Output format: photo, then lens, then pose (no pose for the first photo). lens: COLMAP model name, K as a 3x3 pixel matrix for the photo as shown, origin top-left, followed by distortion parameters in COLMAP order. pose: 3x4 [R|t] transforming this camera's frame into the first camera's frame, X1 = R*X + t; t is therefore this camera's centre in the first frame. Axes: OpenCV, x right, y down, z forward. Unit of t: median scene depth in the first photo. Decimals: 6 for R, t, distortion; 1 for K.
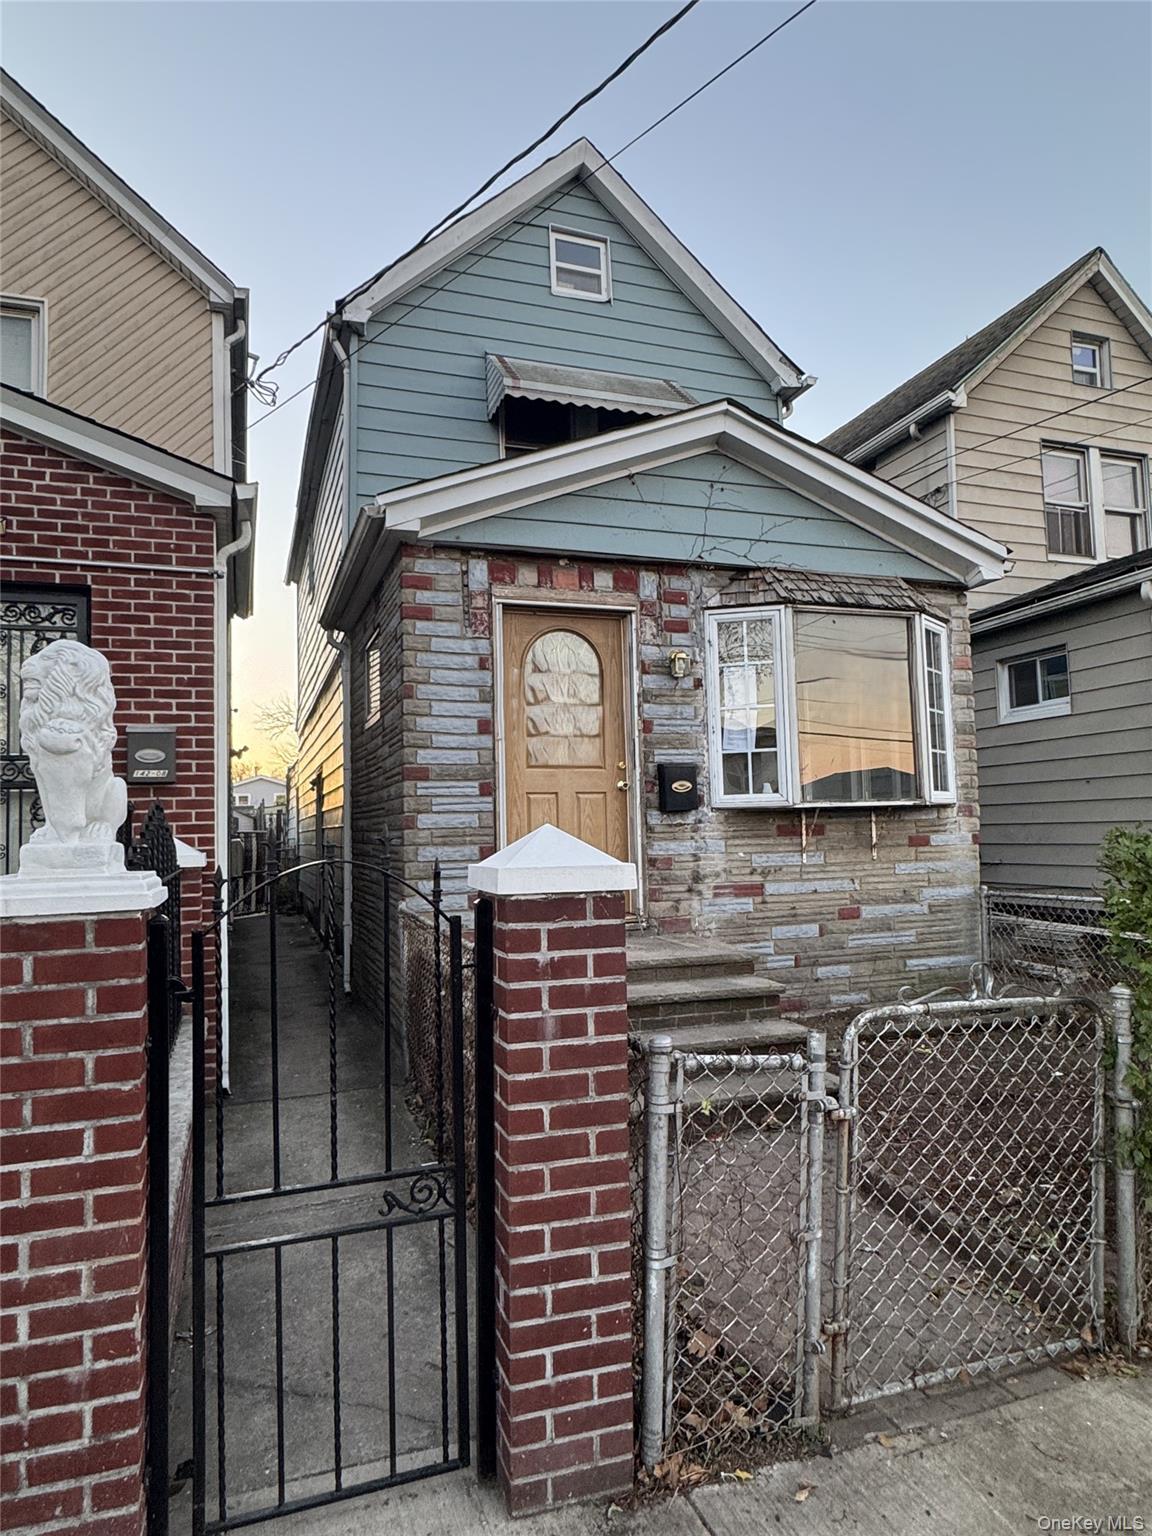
lens RADIAL K [[927.3, 0, 570.8], [0, 927.3, 772.3], [0, 0, 1]] dist [-0.002979, 0.001138]
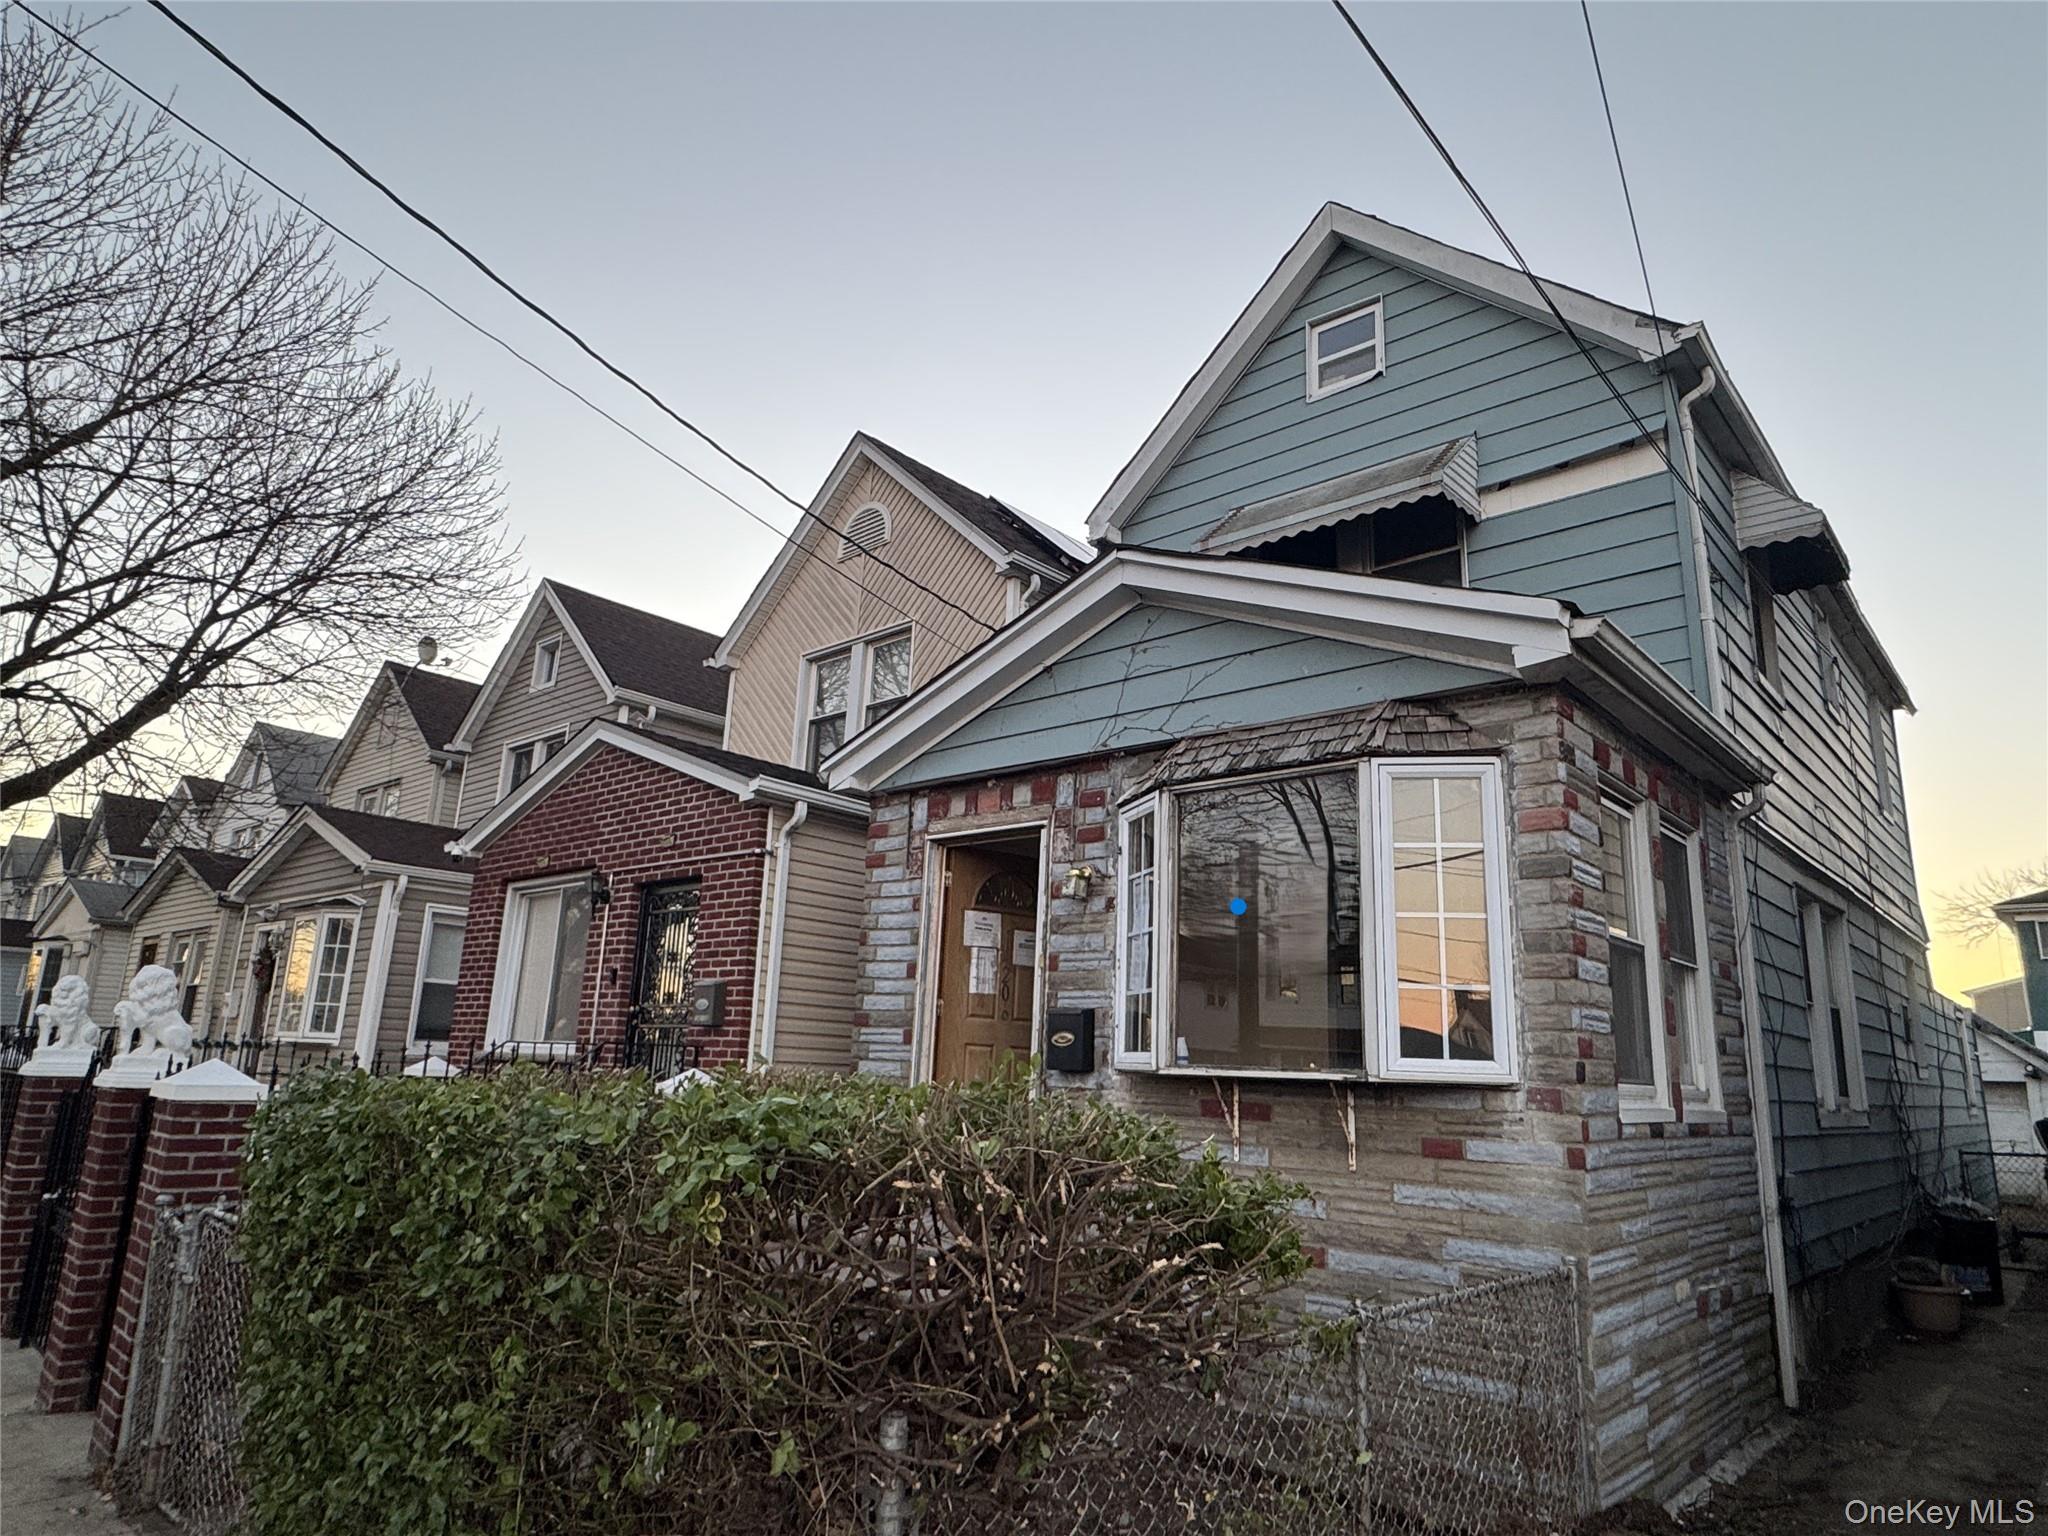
lens RADIAL K [[1236.3, 0, 1020.2], [0, 1236.3, 764.9], [0, 0, 1]] dist [-0.002979, 0.001138]
pose [[0.484515, -0.166262, -0.858838, 1.020009], [0.002610, 0.982043, -0.188641, -0.015071], [0.874779, 0.089158, 0.476248, 0.433362]]
